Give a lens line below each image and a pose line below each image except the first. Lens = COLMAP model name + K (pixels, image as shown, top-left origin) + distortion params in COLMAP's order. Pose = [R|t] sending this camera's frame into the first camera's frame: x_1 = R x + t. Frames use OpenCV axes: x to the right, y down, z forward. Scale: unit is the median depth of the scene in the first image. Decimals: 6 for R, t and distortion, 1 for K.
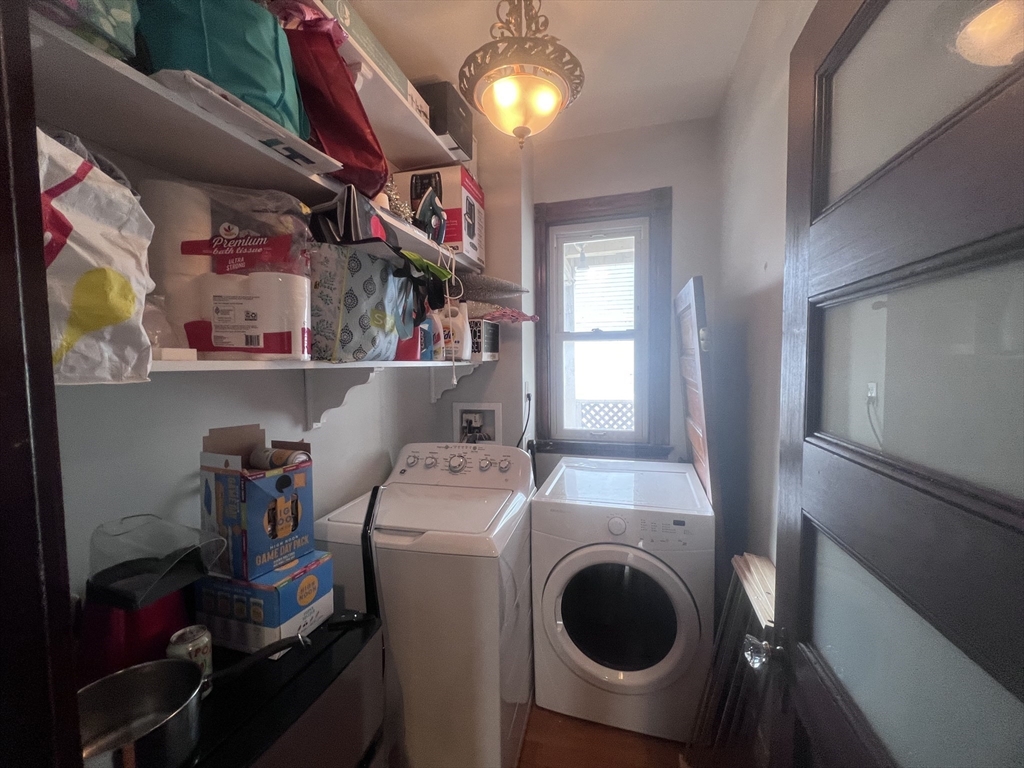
lens RADIAL K [[410.7, 0, 512.9], [0, 410.7, 385.6], [0, 0, 1]] dist [0.000344, -0.000191]
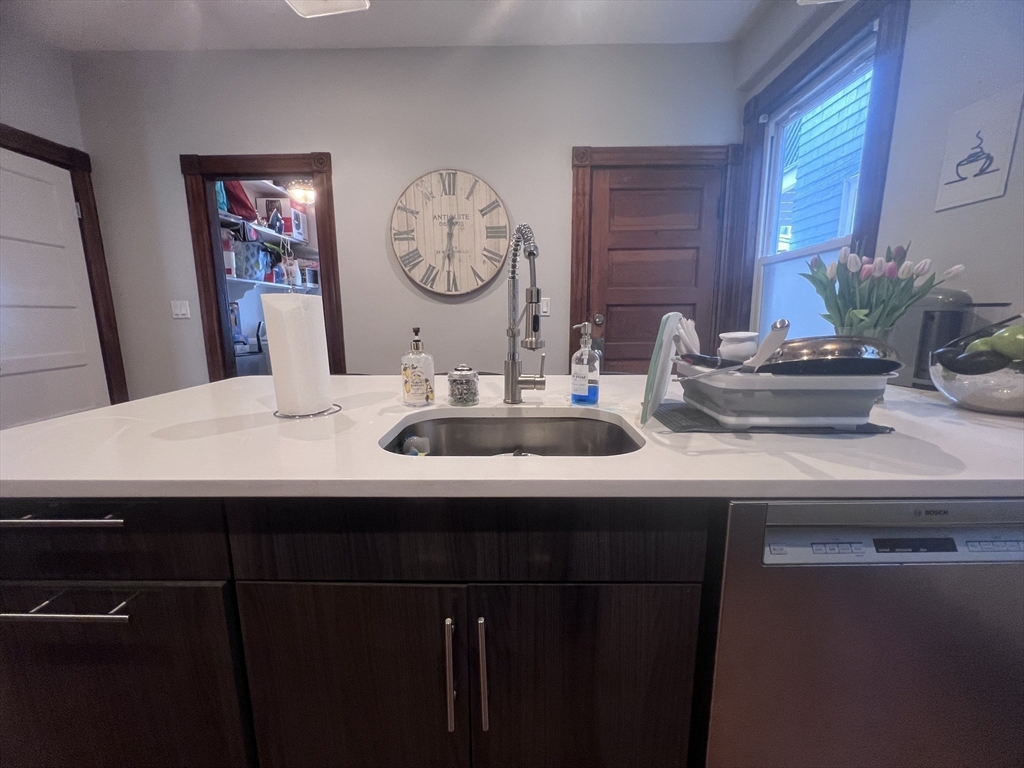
lens RADIAL K [[410.7, 0, 512.9], [0, 410.7, 385.6], [0, 0, 1]] dist [0.000344, -0.000191]
pose [[0.964970, -0.036915, 0.259751, 0.634672], [0.009078, 0.994157, 0.107563, 0.384414], [-0.262204, -0.101437, 0.959667, -2.344372]]
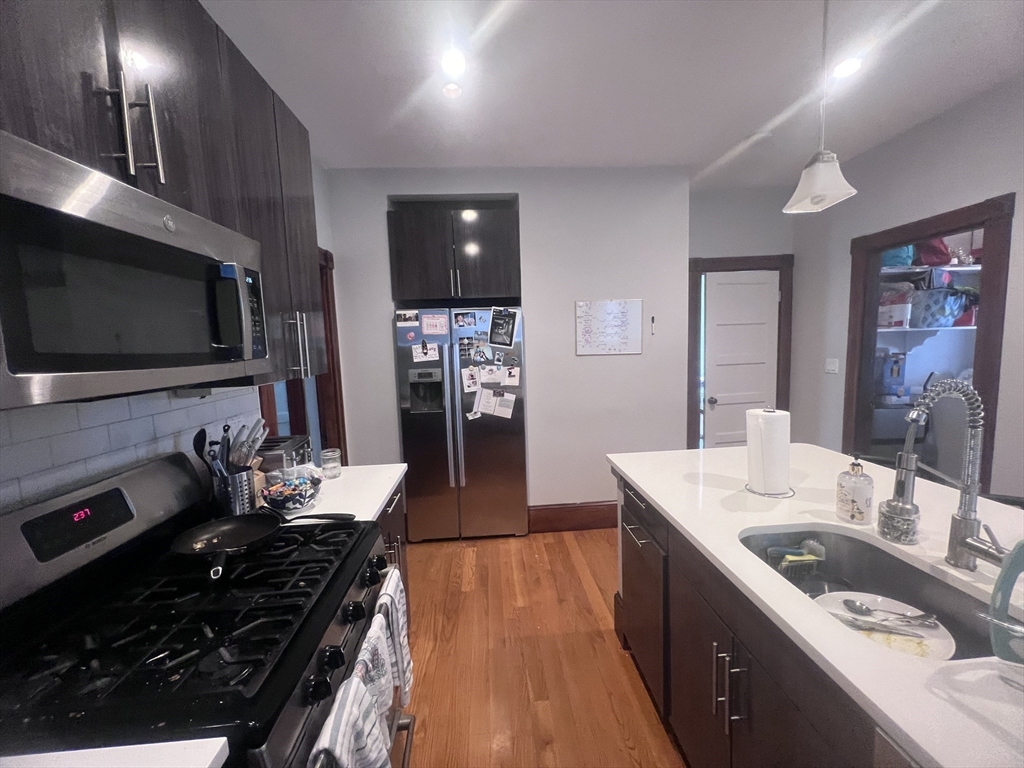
lens RADIAL K [[410.7, 0, 512.9], [0, 410.7, 385.6], [0, 0, 1]] dist [0.000344, -0.000191]
pose [[0.338762, 0.098270, -0.935726, 1.271193], [-0.023671, 0.995106, 0.095937, 0.128309], [0.940574, -0.010350, 0.339431, -2.538918]]
